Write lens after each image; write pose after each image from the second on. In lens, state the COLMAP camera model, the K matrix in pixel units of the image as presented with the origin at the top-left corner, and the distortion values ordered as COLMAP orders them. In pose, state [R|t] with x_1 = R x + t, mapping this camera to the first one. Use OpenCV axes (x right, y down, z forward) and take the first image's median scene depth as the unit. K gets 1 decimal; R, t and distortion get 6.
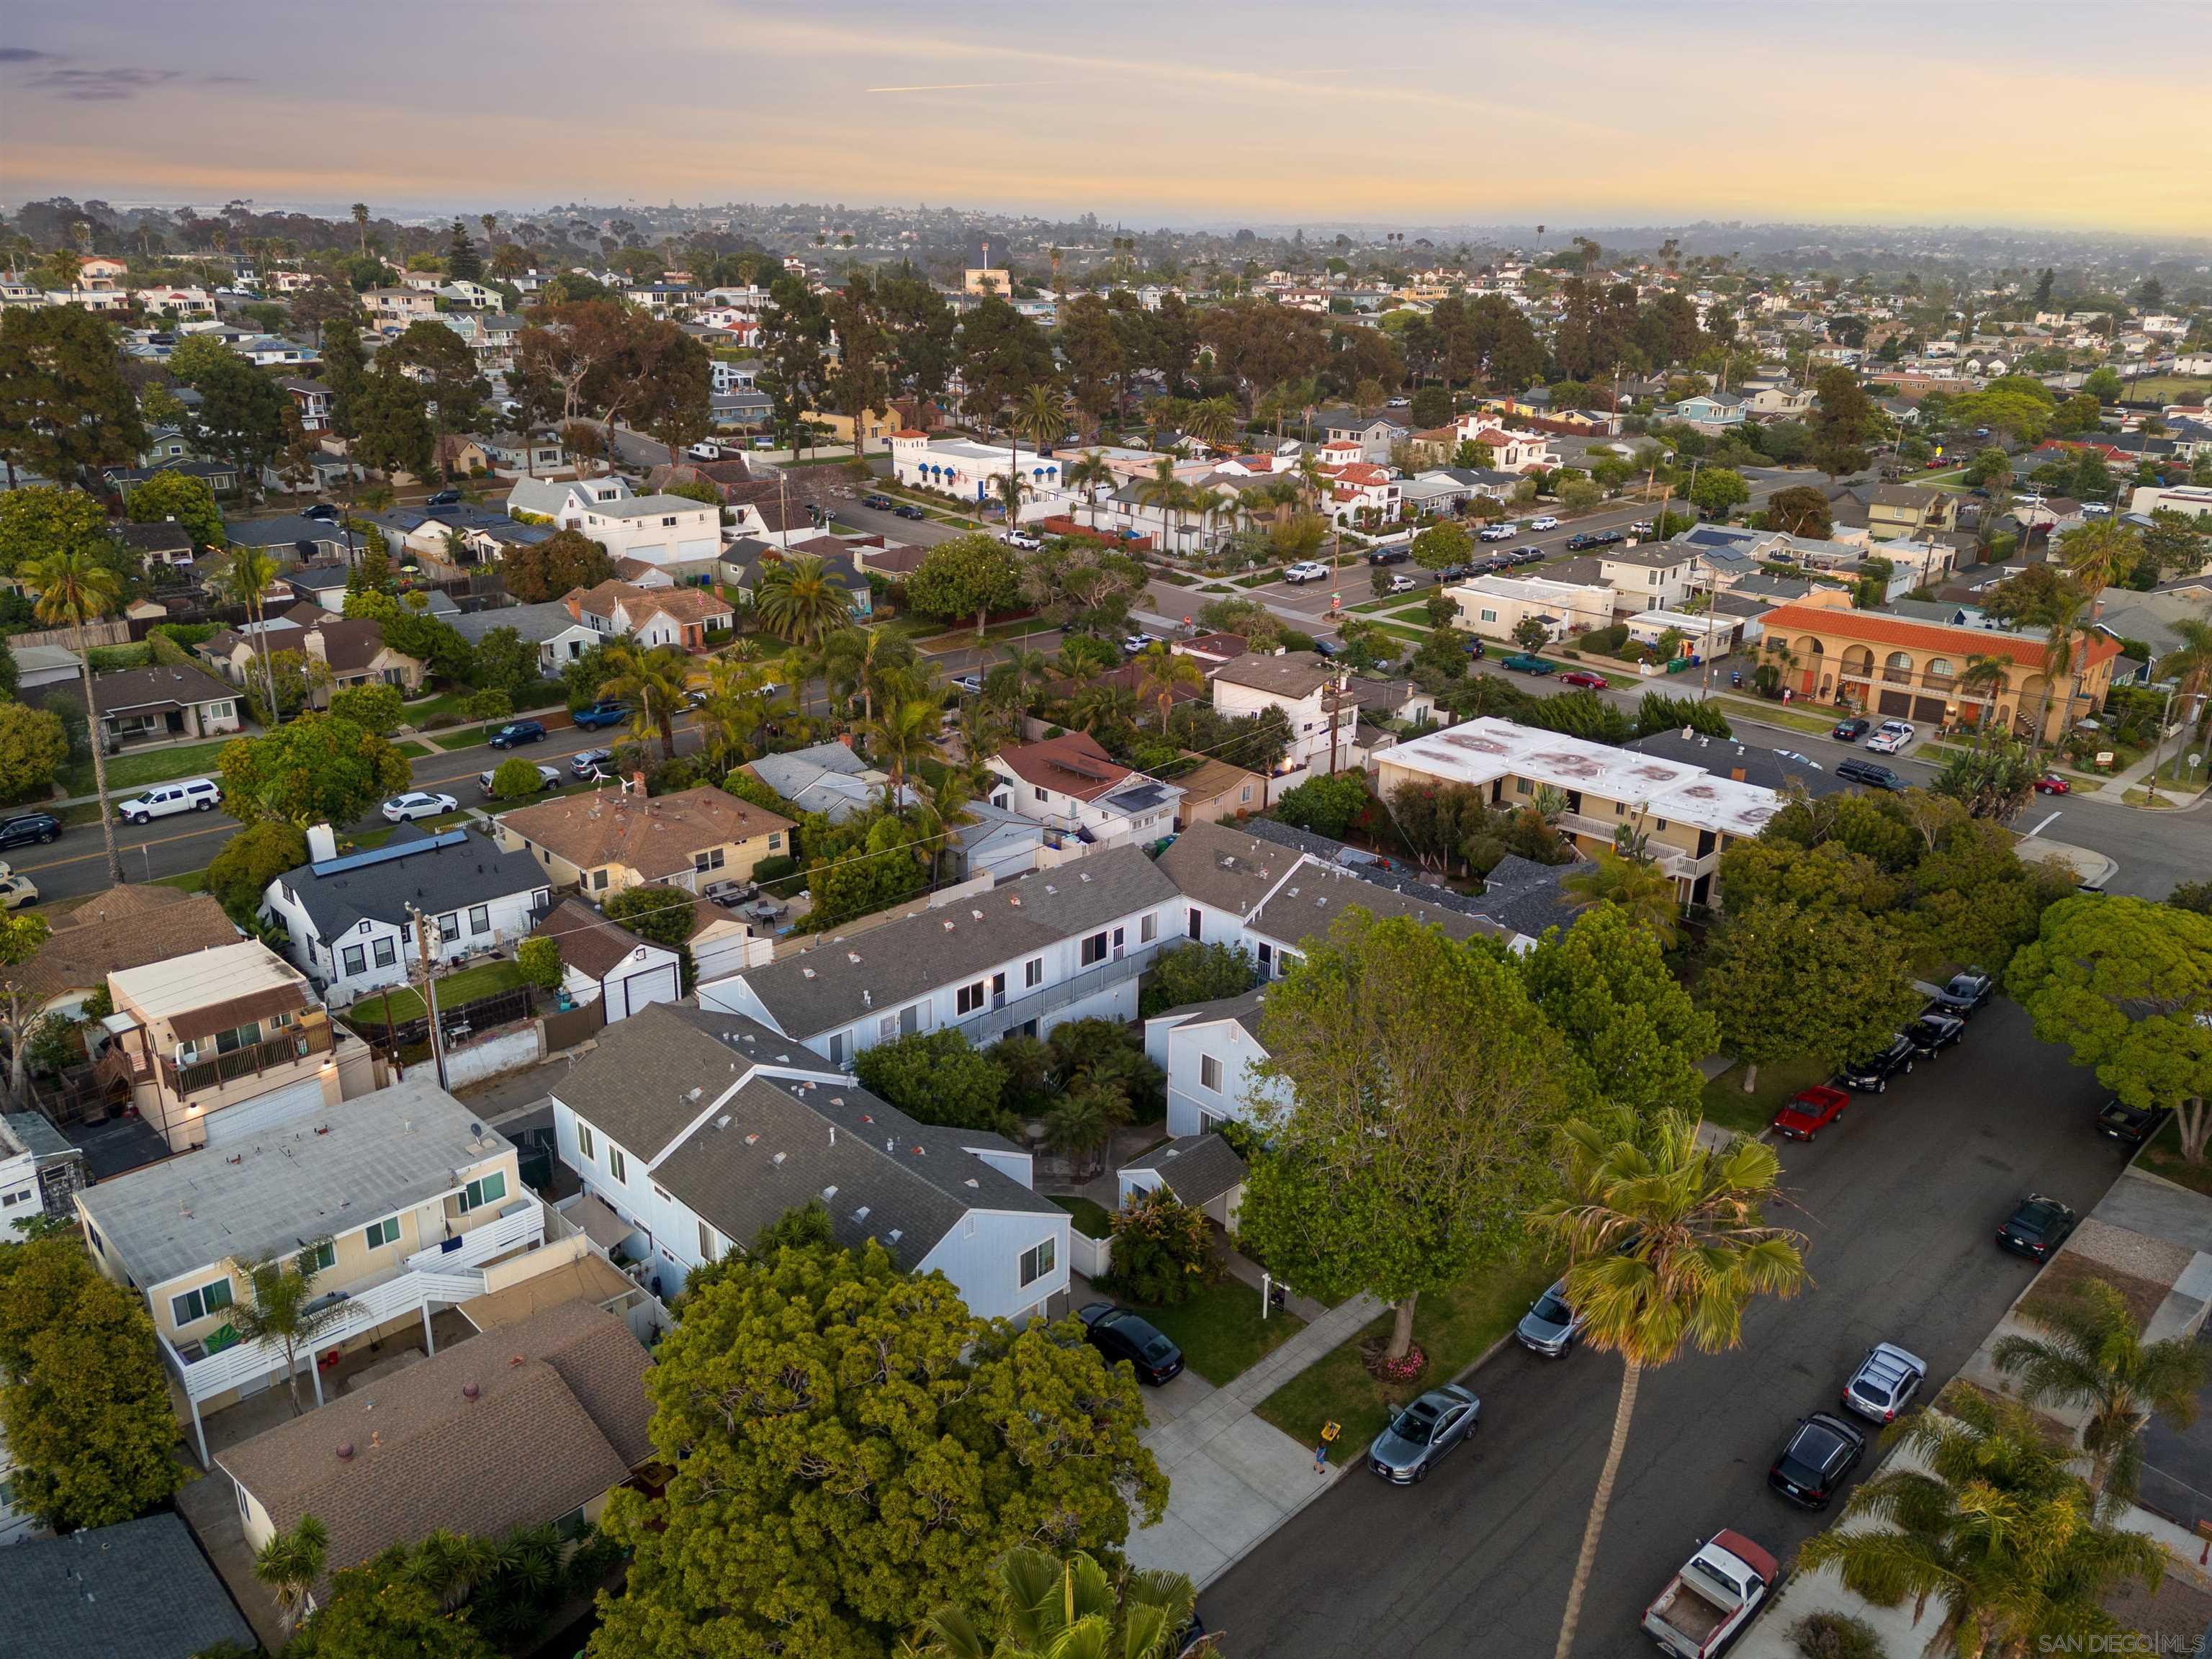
lens RADIAL K [[1594.6, 0, 1106.0], [0, 1594.6, 829.5], [0, 0, 1]] dist [0.133324, -0.150167]
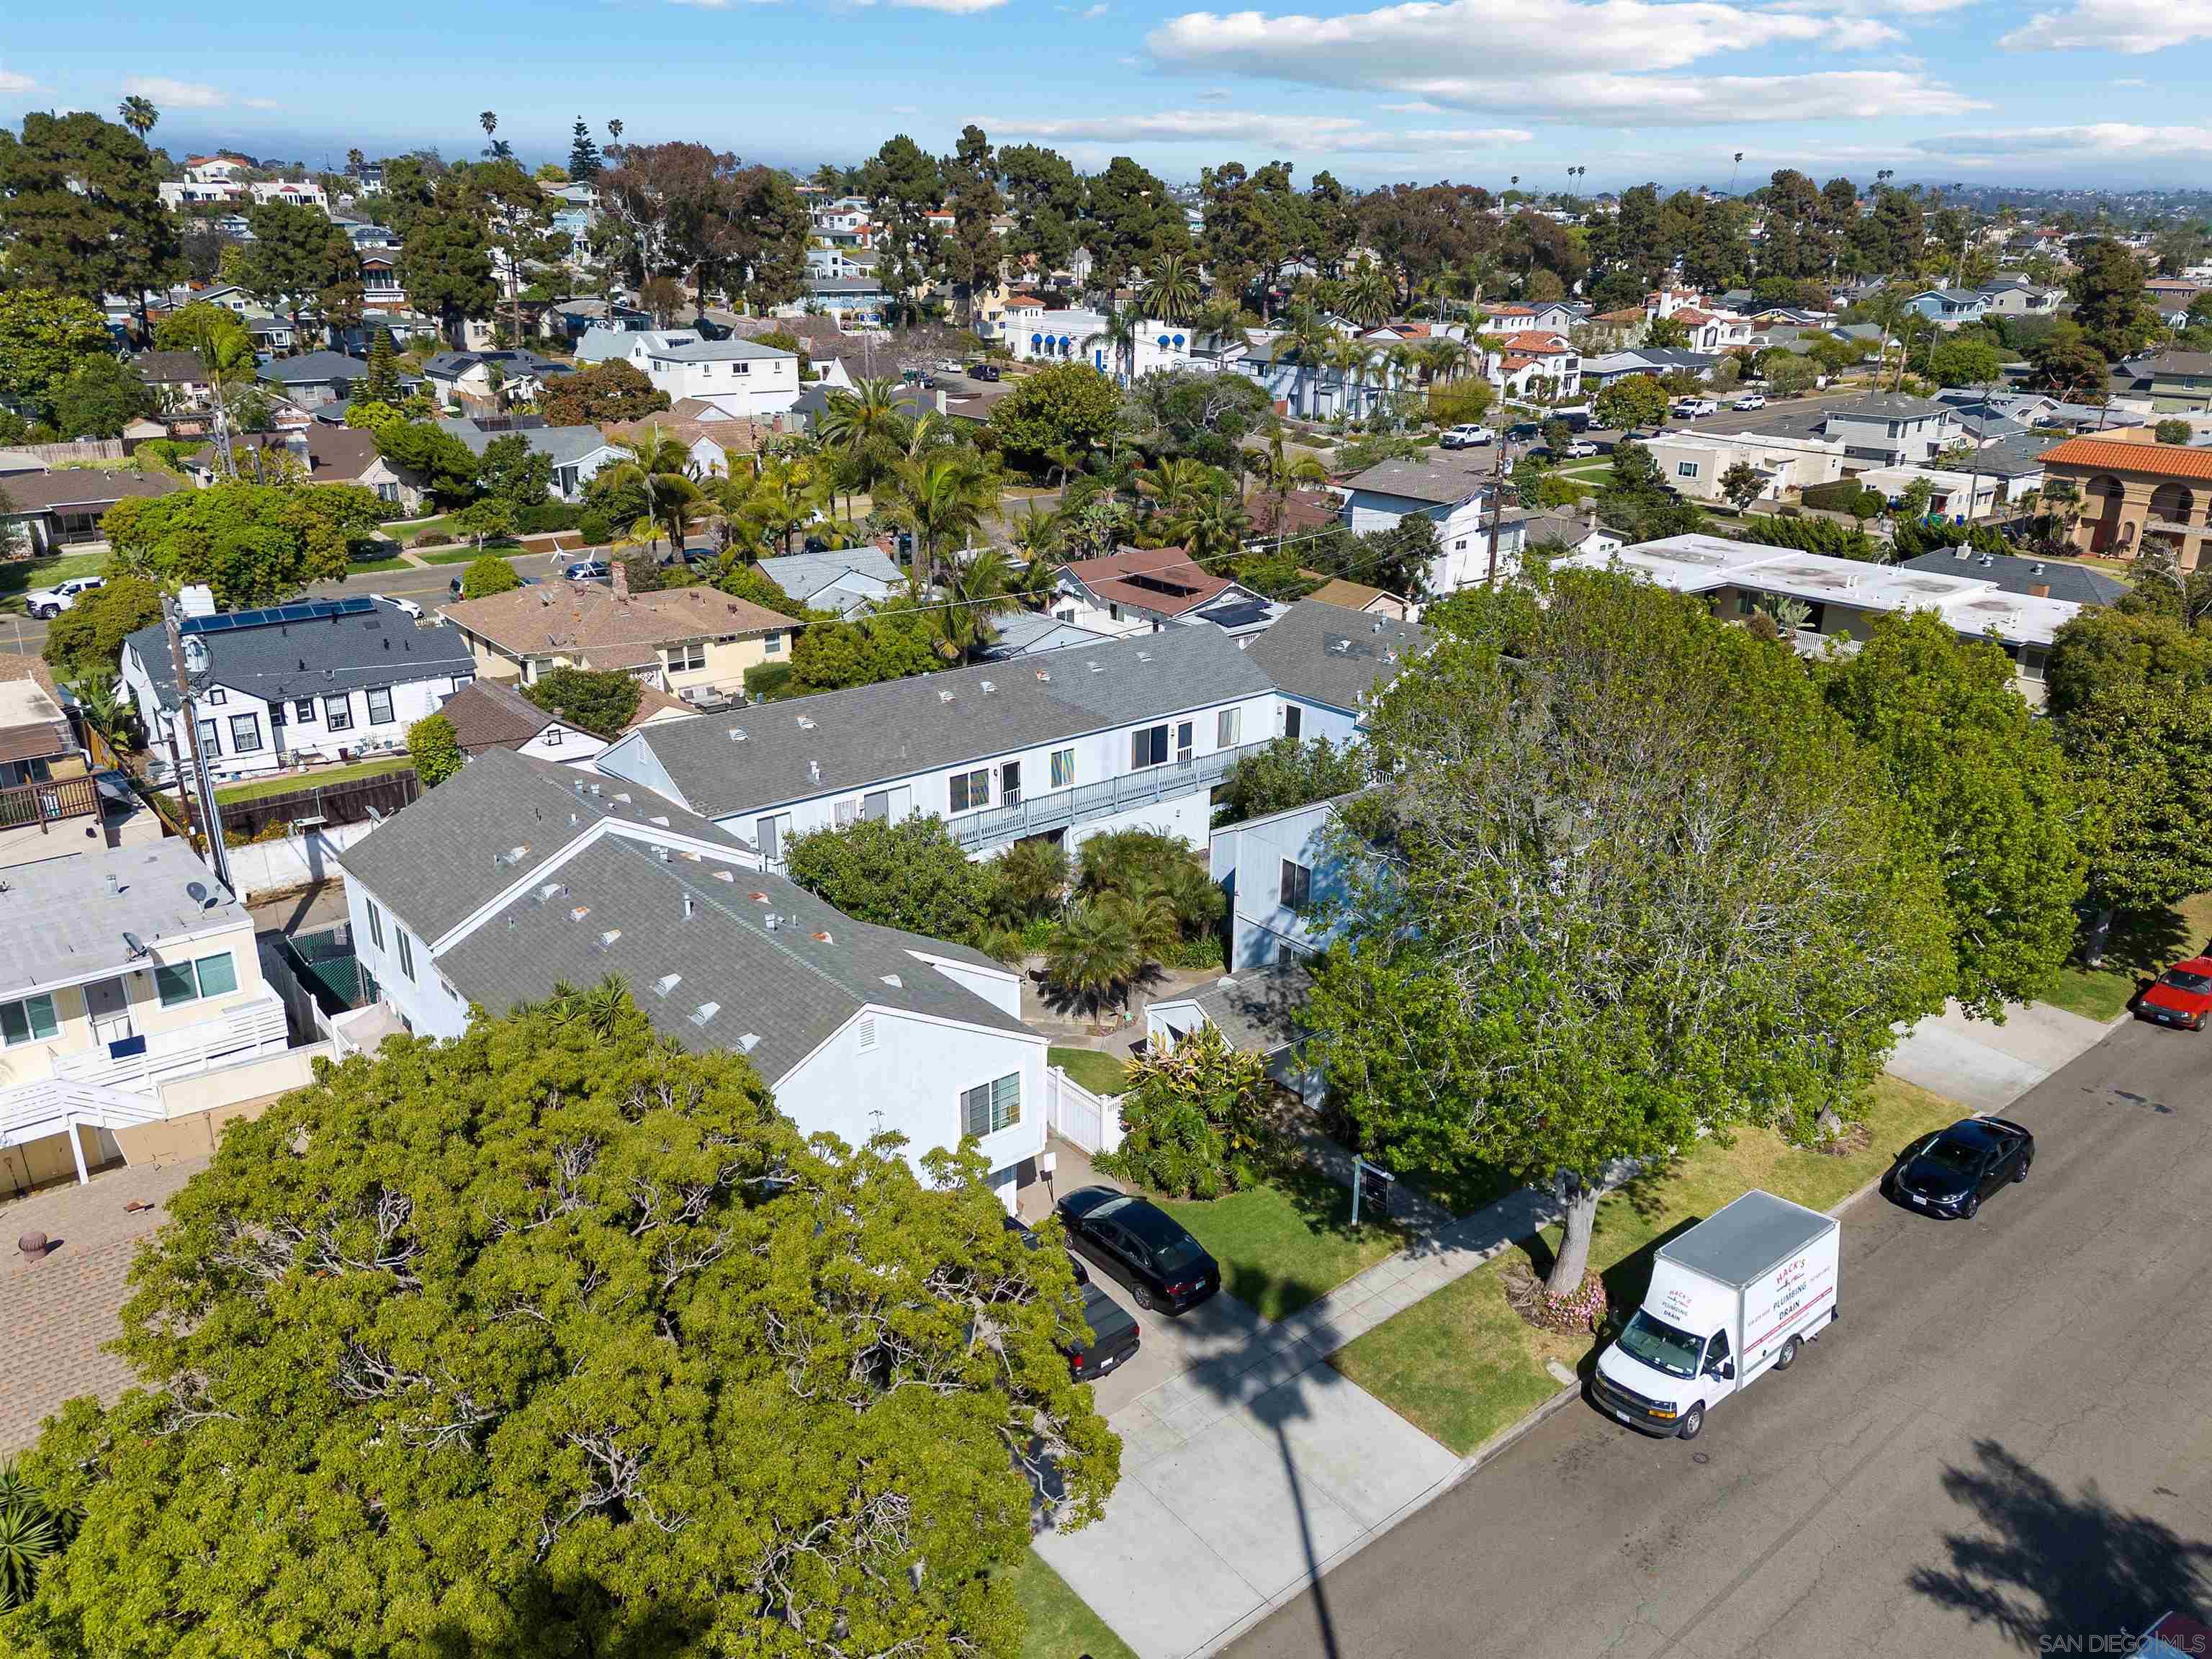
lens RADIAL K [[1637.5, 0, 1106.6], [0, 1637.5, 787.4], [0, 0, 1]] dist [0.094949, -0.071815]
pose [[0.995616, 0.026523, -0.089695, 0.029099], [-0.027963, 0.999499, -0.014839, 0.075330], [0.089256, 0.017282, 0.995859, 0.177803]]
